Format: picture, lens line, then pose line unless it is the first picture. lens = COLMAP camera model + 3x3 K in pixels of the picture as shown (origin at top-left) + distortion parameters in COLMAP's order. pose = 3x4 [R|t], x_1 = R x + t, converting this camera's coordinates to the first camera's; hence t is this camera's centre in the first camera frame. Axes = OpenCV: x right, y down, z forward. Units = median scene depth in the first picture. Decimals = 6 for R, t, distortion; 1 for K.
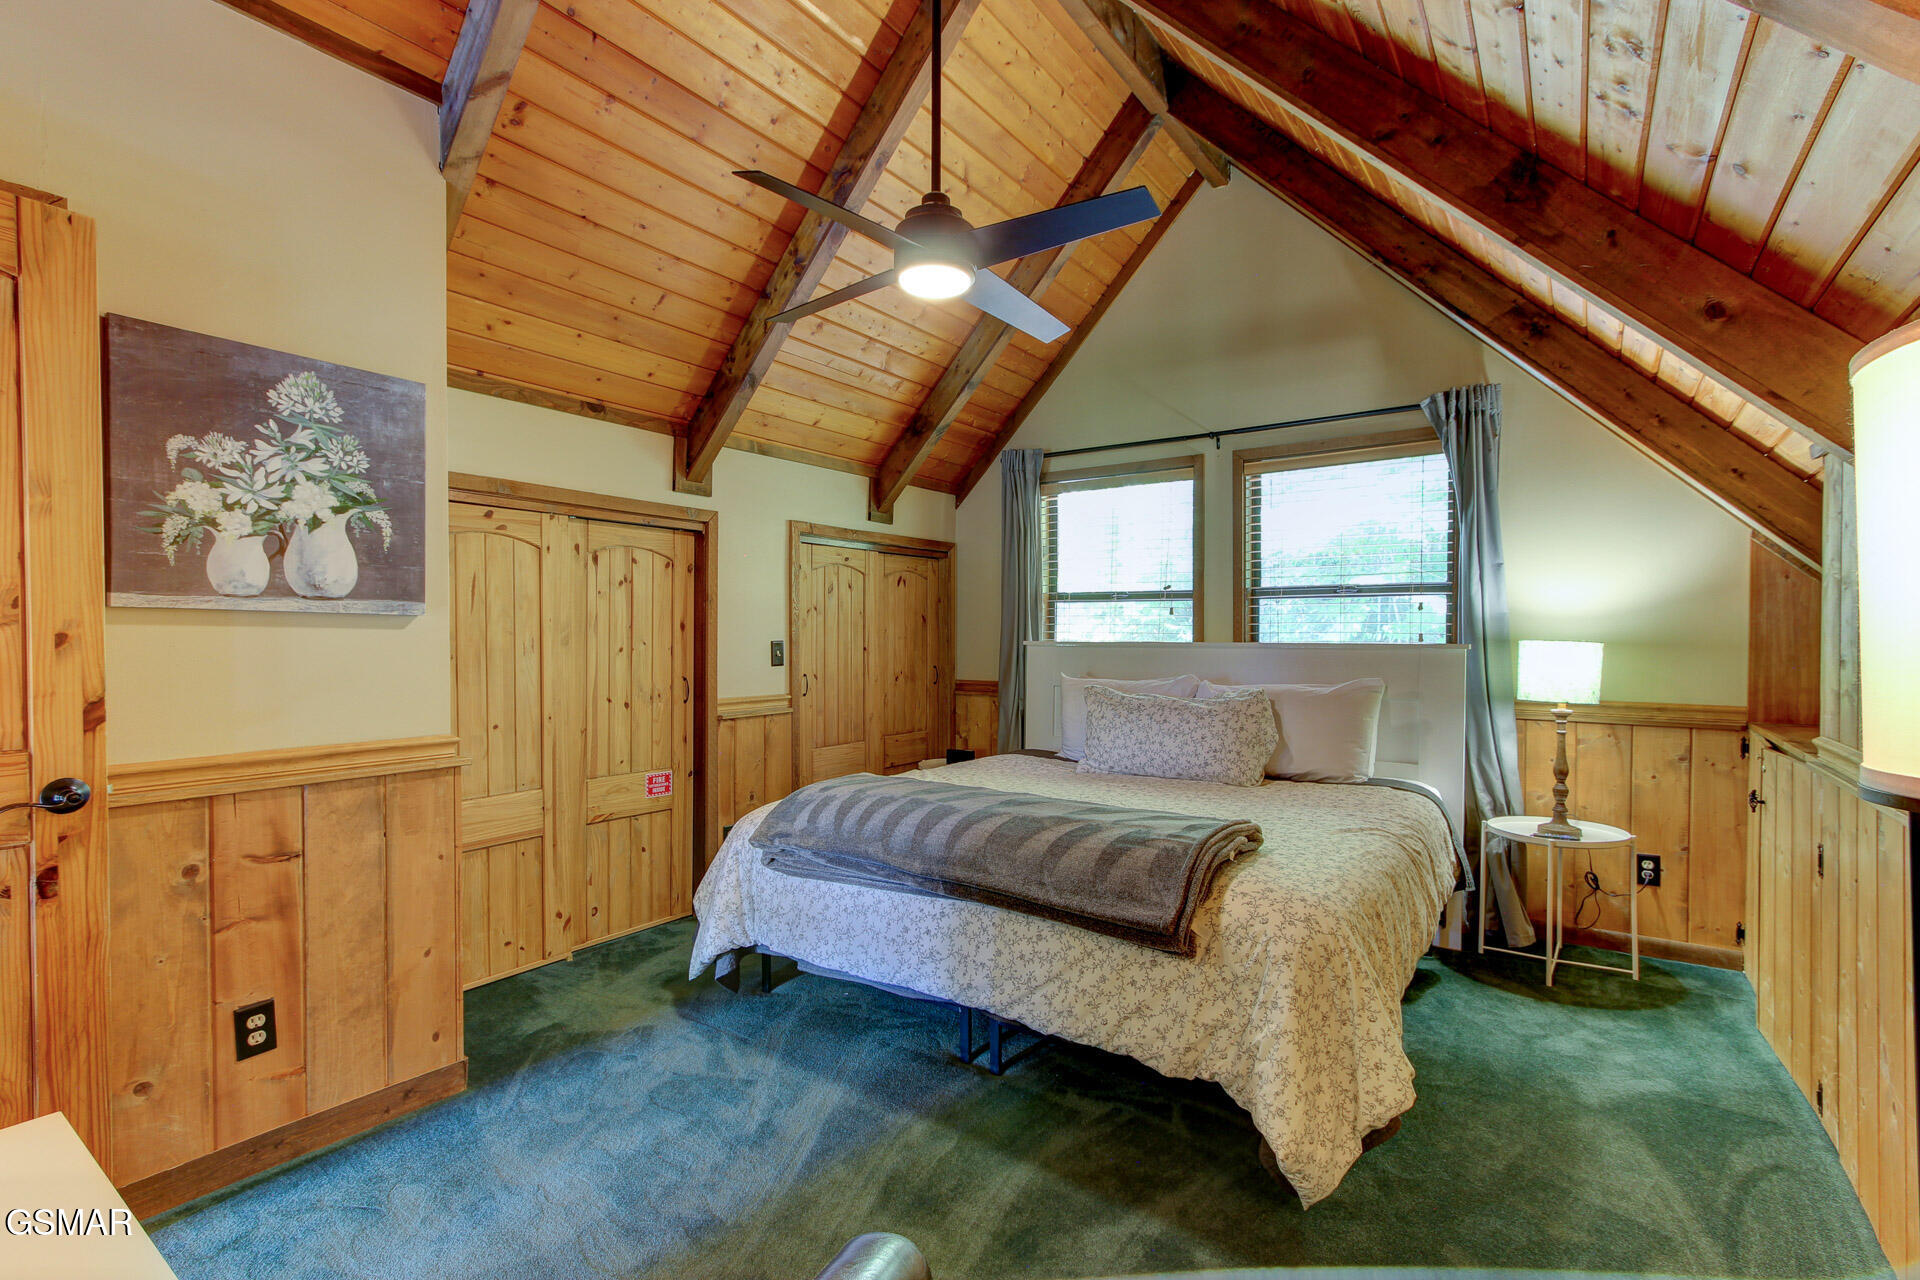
lens RADIAL K [[881.0, 0, 960.9], [0, 881.0, 640.1], [0, 0, 1]] dist [-0.004490, 0.005135]
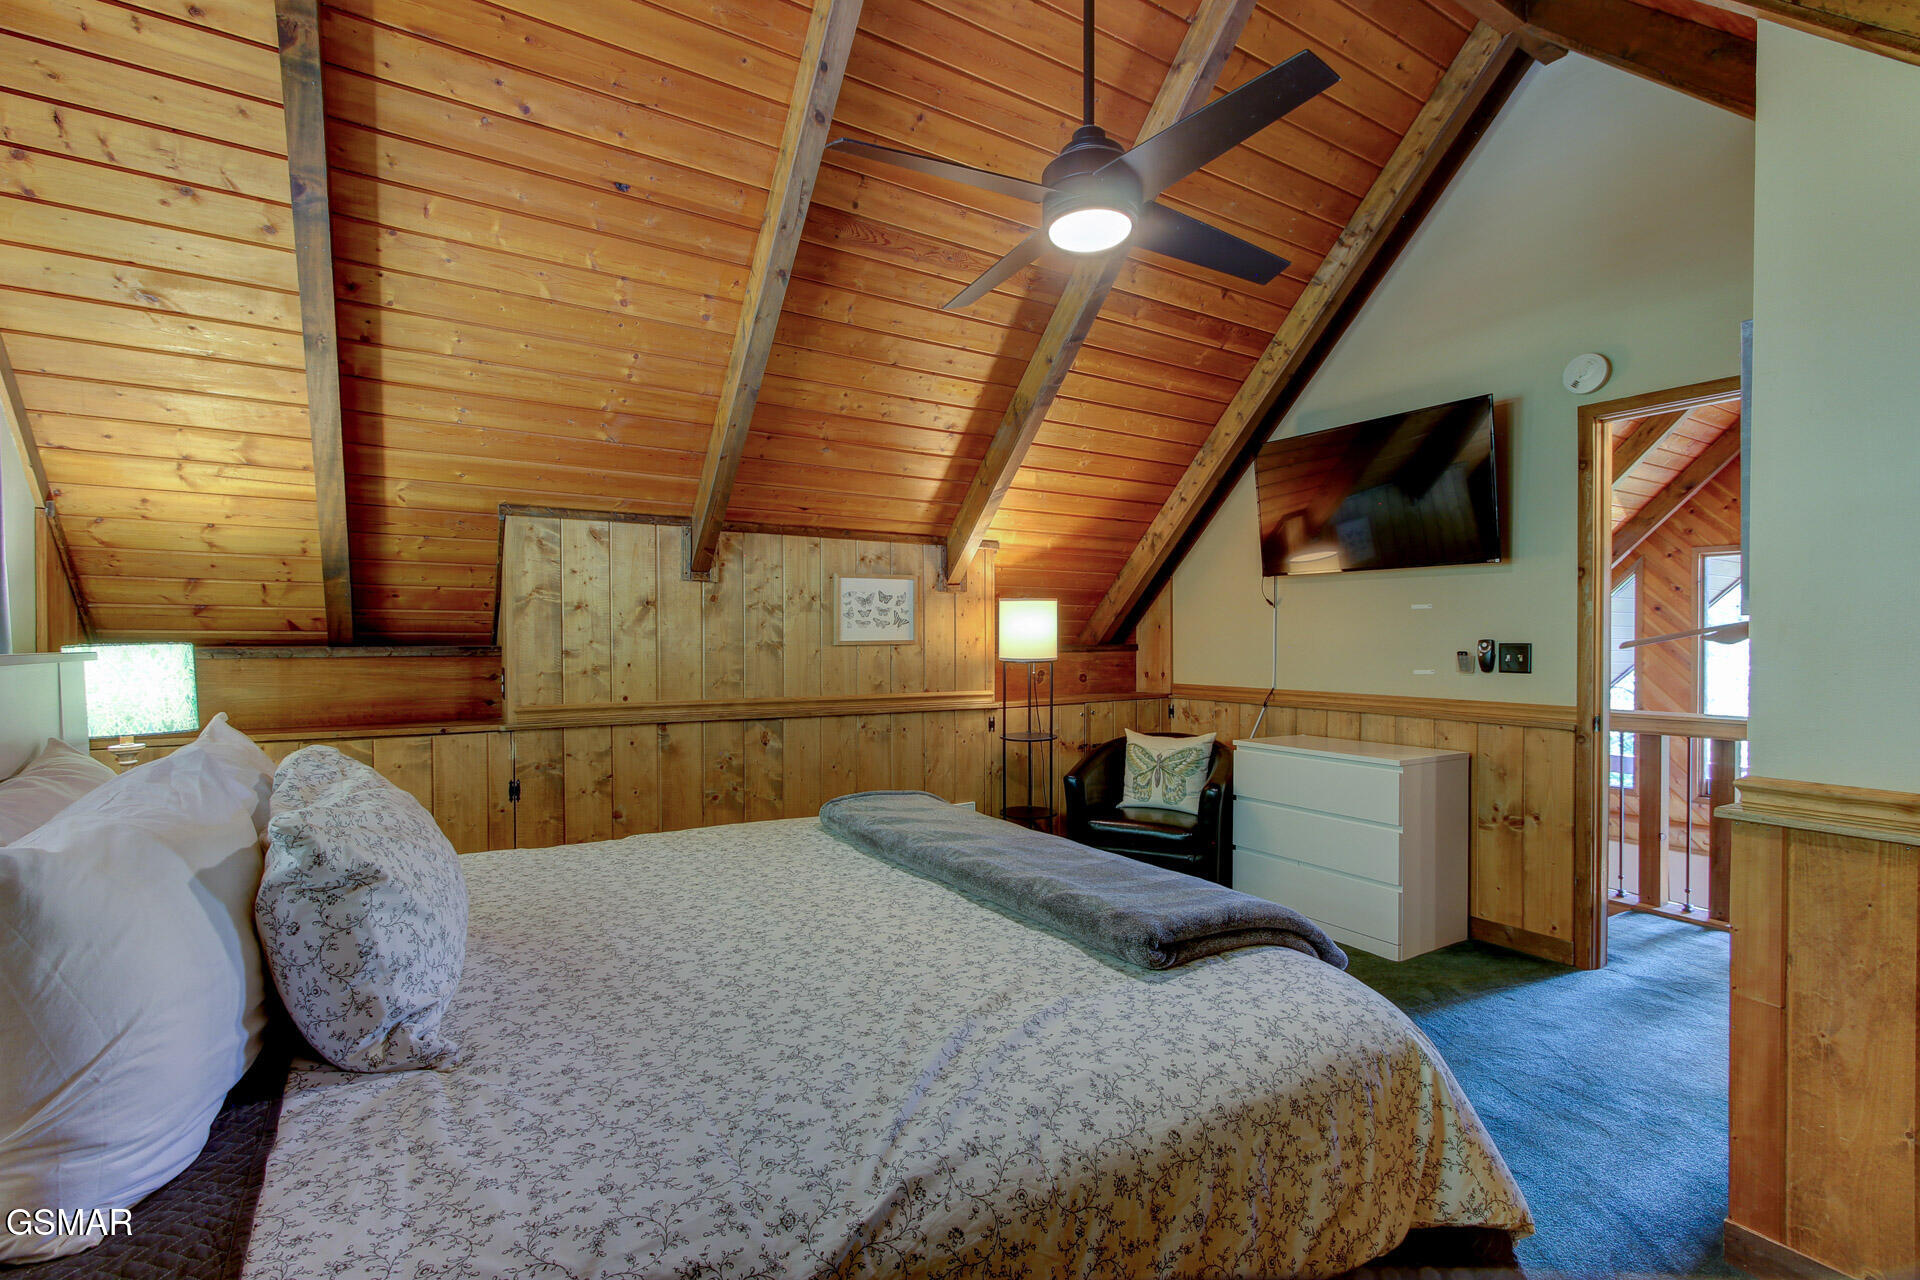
lens RADIAL K [[881.0, 0, 959.6], [0, 881.0, 644.1], [0, 0, 1]] dist [-0.004490, 0.005135]
pose [[-0.923516, -0.005078, 0.383526, -0.186058], [-0.000303, 0.999922, 0.012510, -0.009108], [-0.383559, 0.011437, -0.923445, 1.418134]]
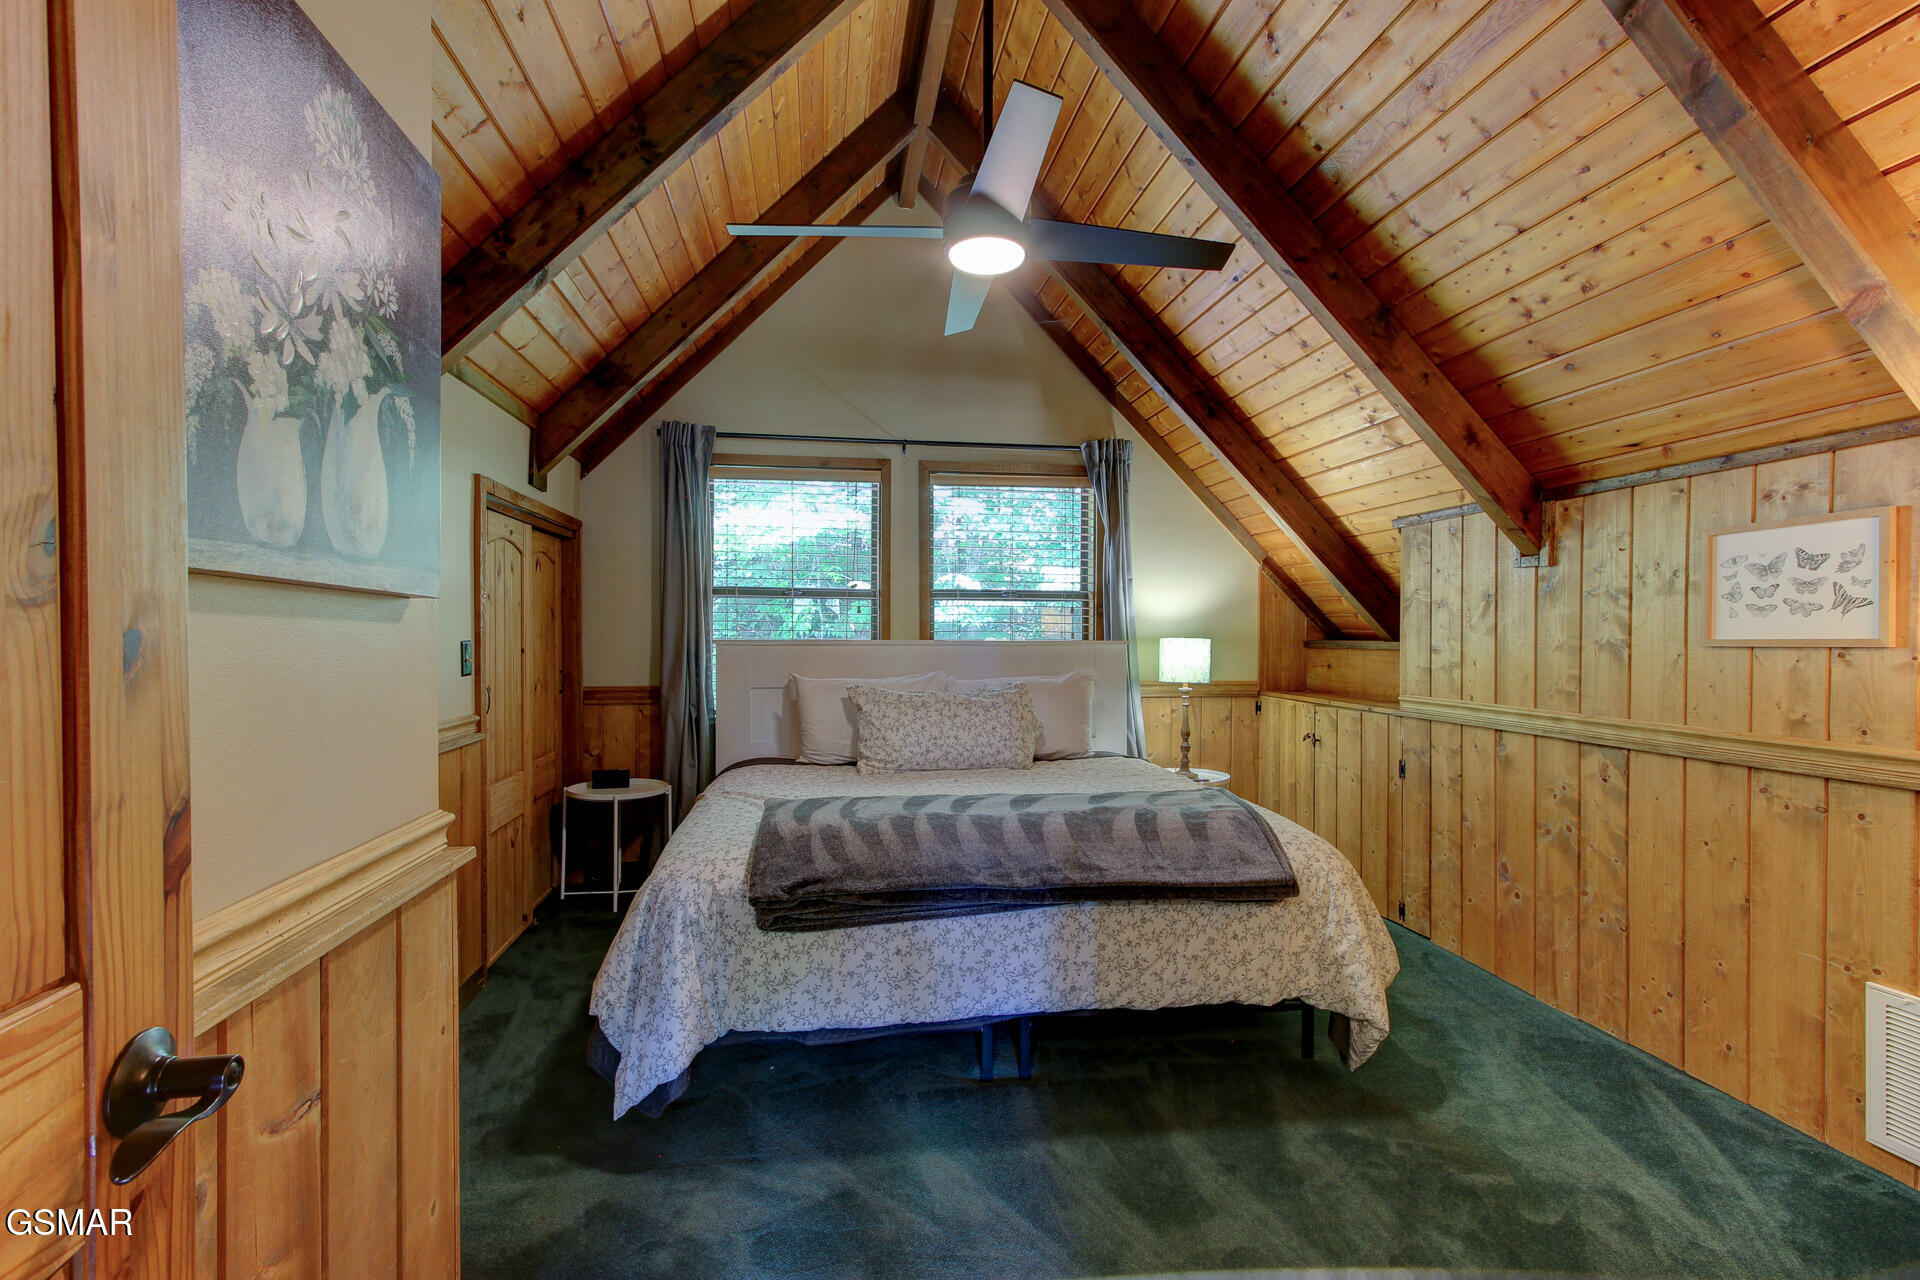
lens RADIAL K [[881.0, 0, 962.0], [0, 881.0, 642.6], [0, 0, 1]] dist [-0.004490, 0.005135]
pose [[0.716518, -0.006603, 0.697537, -0.538349], [0.002370, 0.999972, 0.007032, -0.002481], [-0.697564, -0.003386, 0.716514, 0.266801]]
